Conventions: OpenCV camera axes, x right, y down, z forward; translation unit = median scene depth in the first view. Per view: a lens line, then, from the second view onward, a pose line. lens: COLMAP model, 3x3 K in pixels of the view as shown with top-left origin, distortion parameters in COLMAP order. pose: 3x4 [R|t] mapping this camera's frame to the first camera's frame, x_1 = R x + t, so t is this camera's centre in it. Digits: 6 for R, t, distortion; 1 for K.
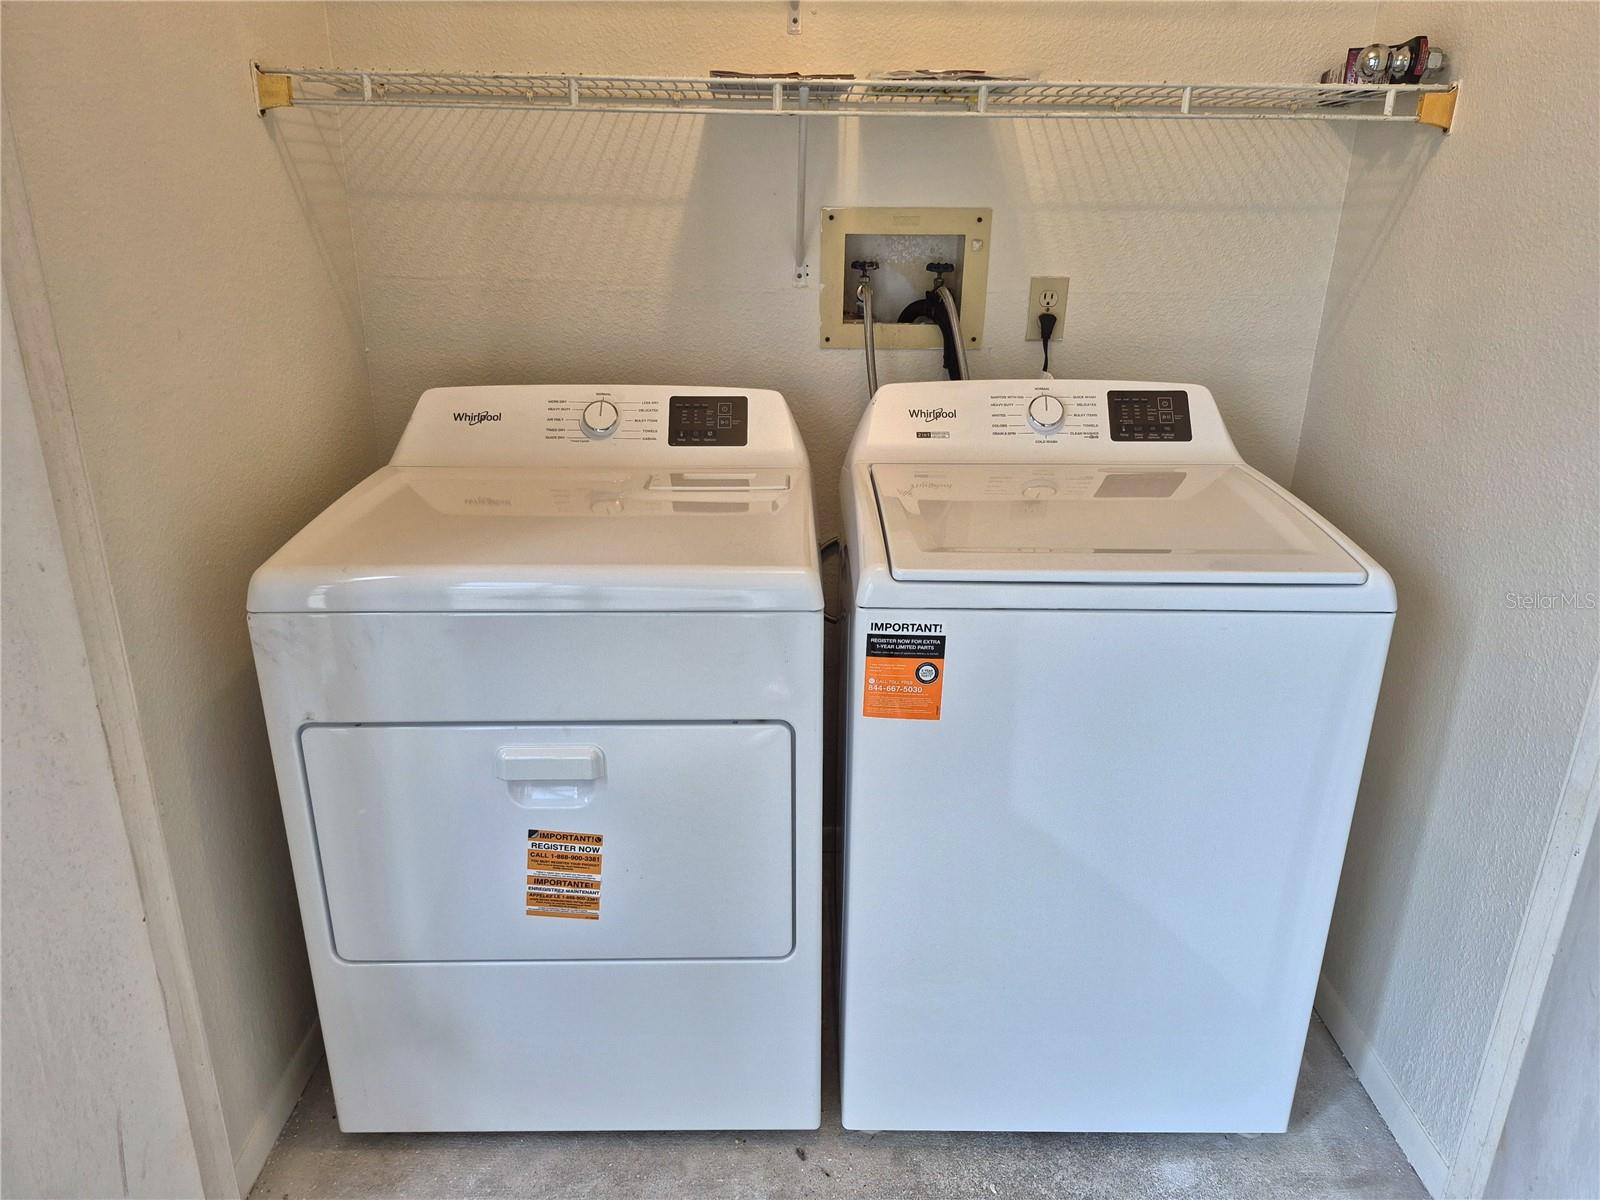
lens RADIAL K [[1091.8, 0, 803.0], [0, 1091.8, 595.5], [0, 0, 1]] dist [0.052888, -0.003553]
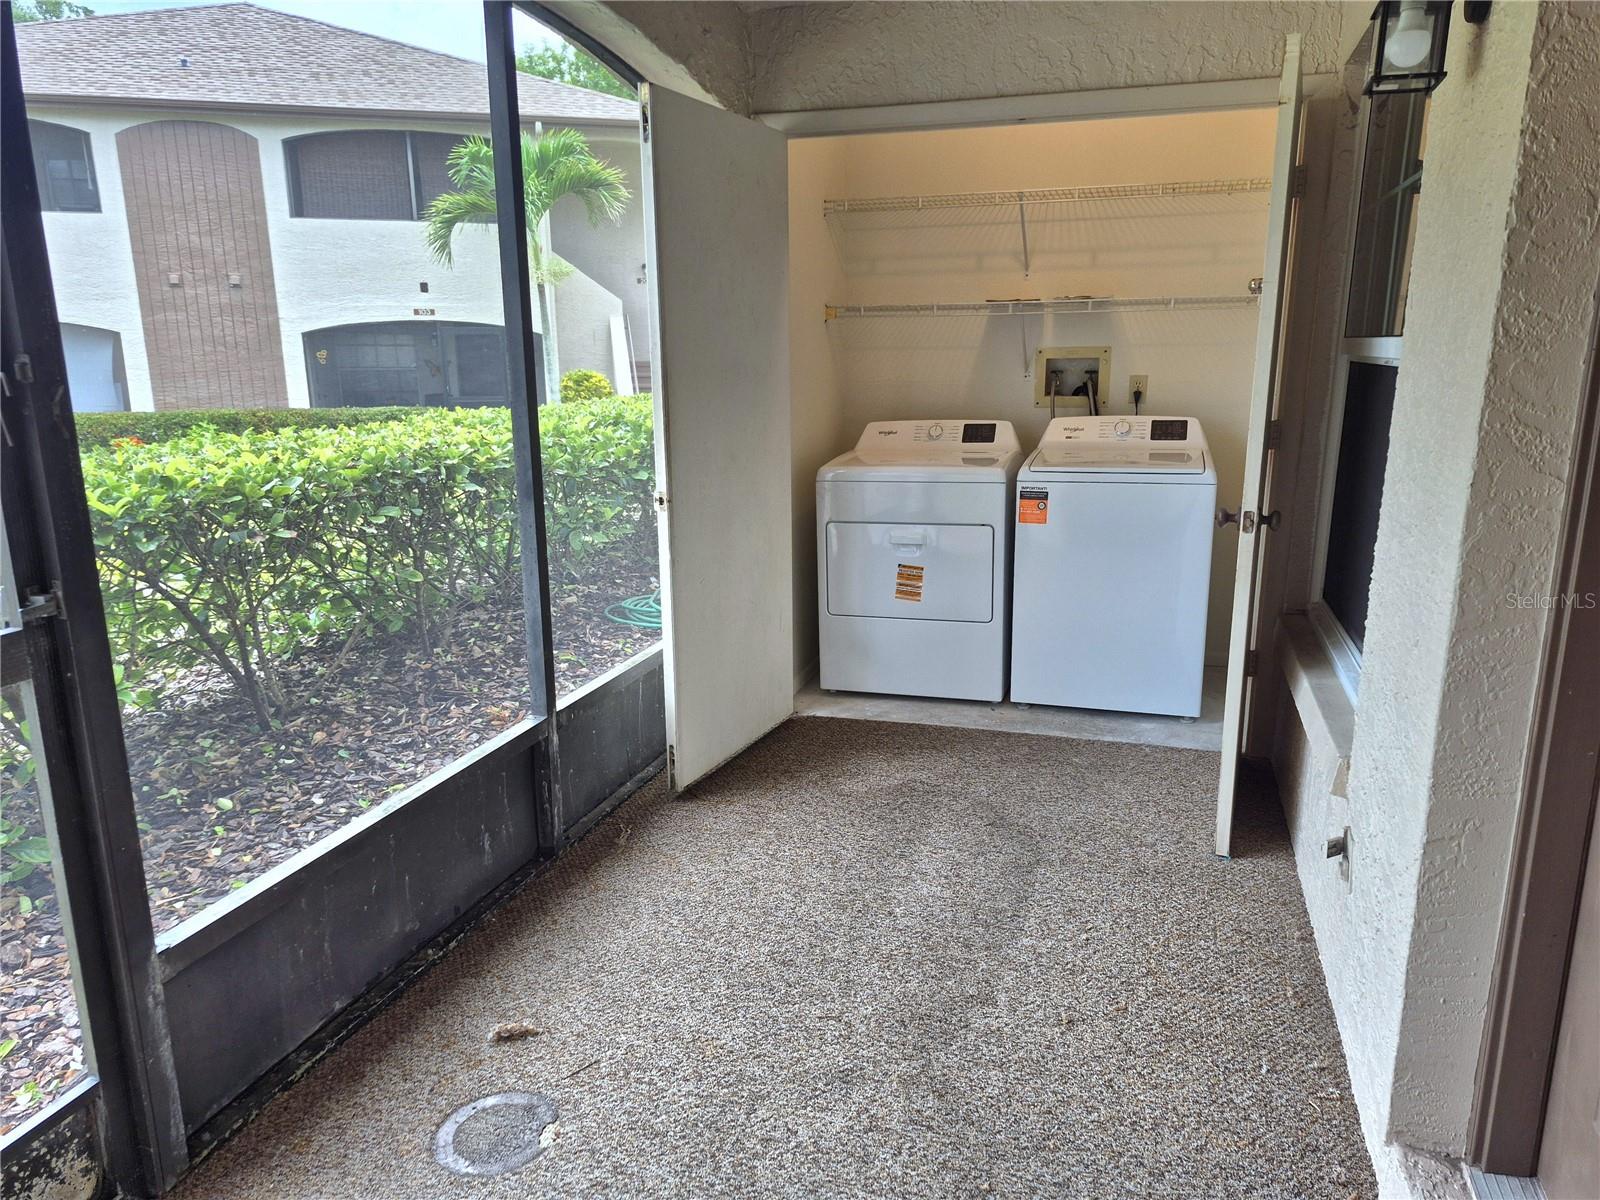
lens RADIAL K [[1091.8, 0, 799.3], [0, 1091.8, 600.2], [0, 0, 1]] dist [0.052888, -0.003553]
pose [[0.947669, 0.048792, -0.315503, 0.324998], [-0.087123, 0.990266, -0.108546, 0.515681], [0.307136, 0.130354, 0.942696, -1.395338]]
